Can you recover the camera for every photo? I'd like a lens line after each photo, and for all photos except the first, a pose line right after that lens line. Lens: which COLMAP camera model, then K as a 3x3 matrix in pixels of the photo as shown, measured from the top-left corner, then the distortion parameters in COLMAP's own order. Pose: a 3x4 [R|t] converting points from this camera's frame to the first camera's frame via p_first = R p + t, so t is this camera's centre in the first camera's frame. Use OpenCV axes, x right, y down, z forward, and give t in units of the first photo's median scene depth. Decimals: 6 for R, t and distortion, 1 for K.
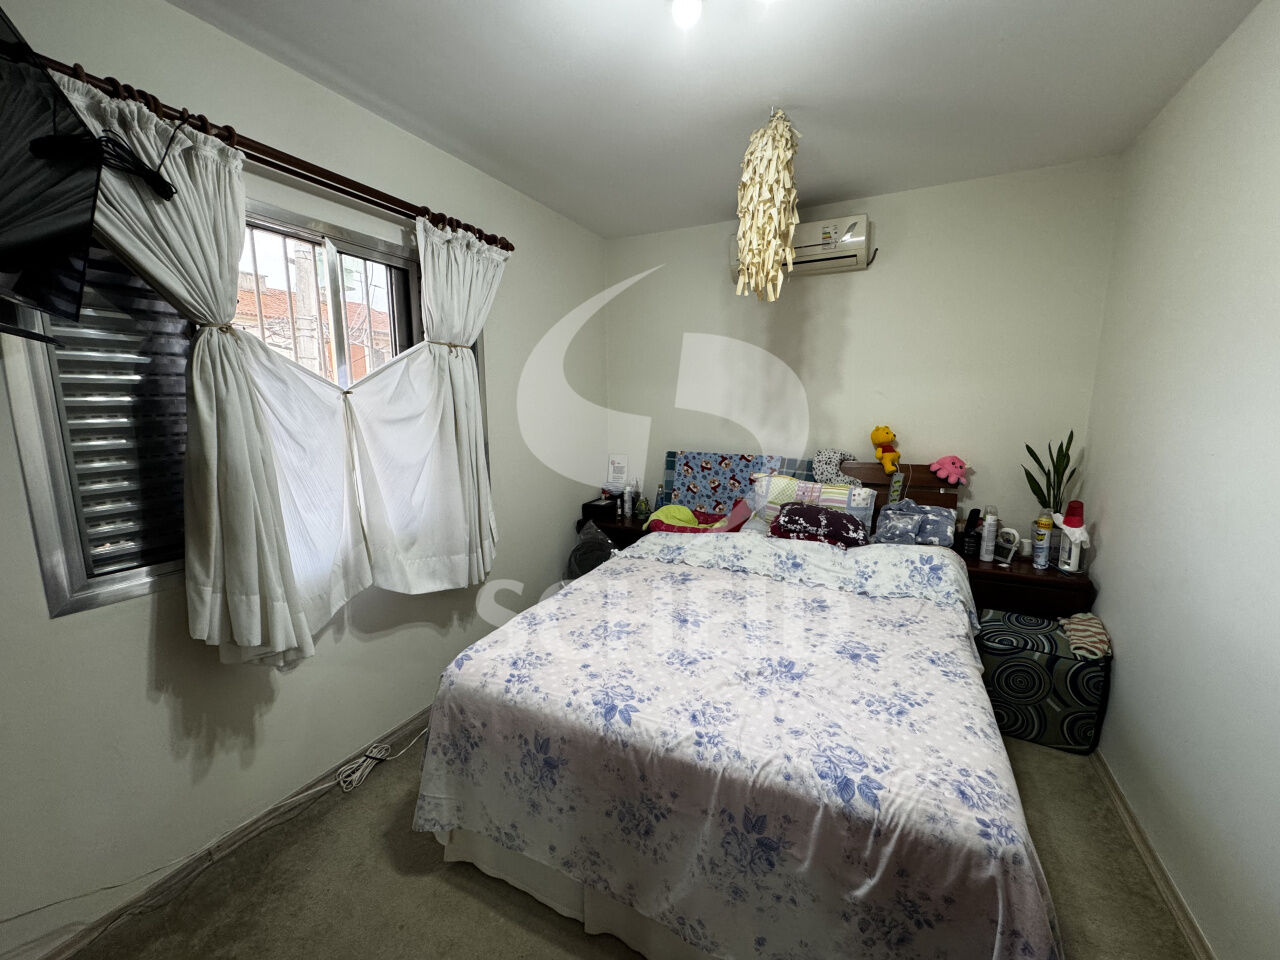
lens RADIAL K [[508.1, 0, 640.0], [0, 508.1, 480.0], [0, 0, 1]] dist [-0.002166, 0.000161]
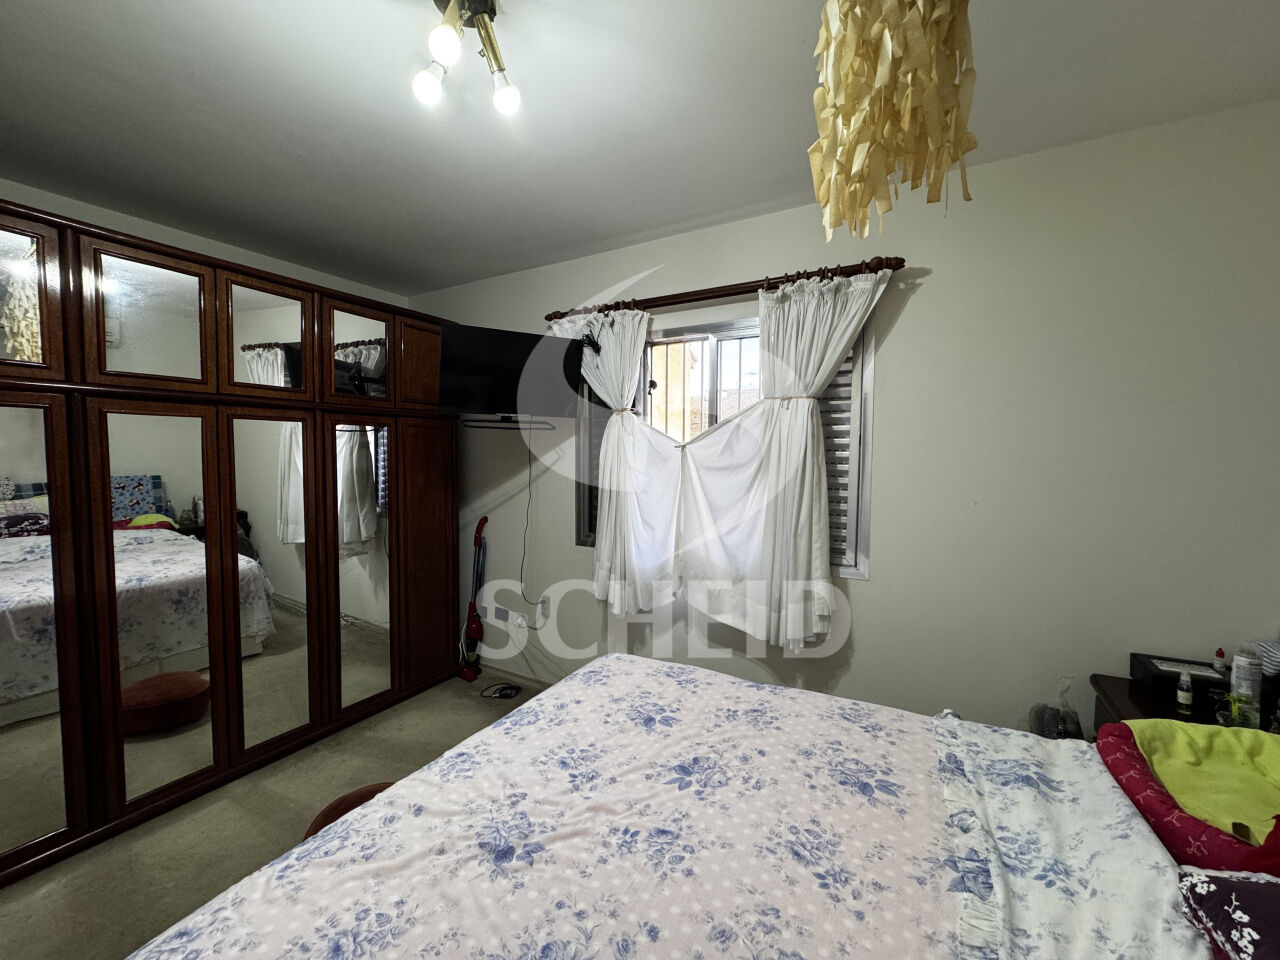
lens RADIAL K [[508.1, 0, 640.0], [0, 508.1, 480.0], [0, 0, 1]] dist [-0.002166, 0.000161]
pose [[-0.053026, 0.059226, -0.996835, 0.872424], [-0.155882, 0.985511, 0.066845, -0.171215], [0.986351, 0.158933, -0.043025, 1.051853]]
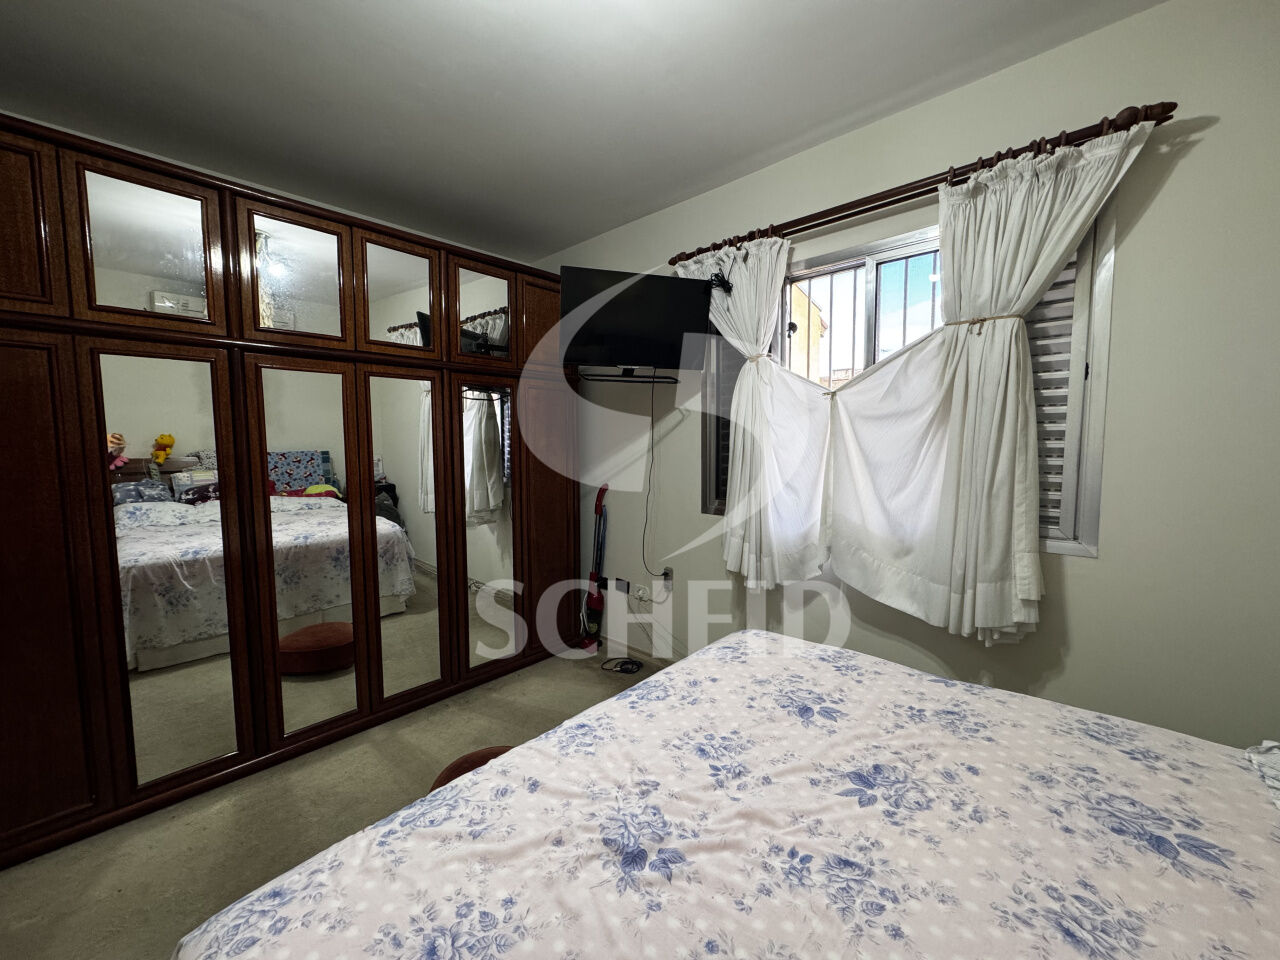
lens RADIAL K [[508.1, 0, 640.0], [0, 508.1, 480.0], [0, 0, 1]] dist [-0.002166, 0.000161]
pose [[-0.274144, 0.080515, -0.958312, 0.720095], [-0.137185, 0.983024, 0.121836, -0.065257], [0.951854, 0.164867, -0.258445, 1.004066]]
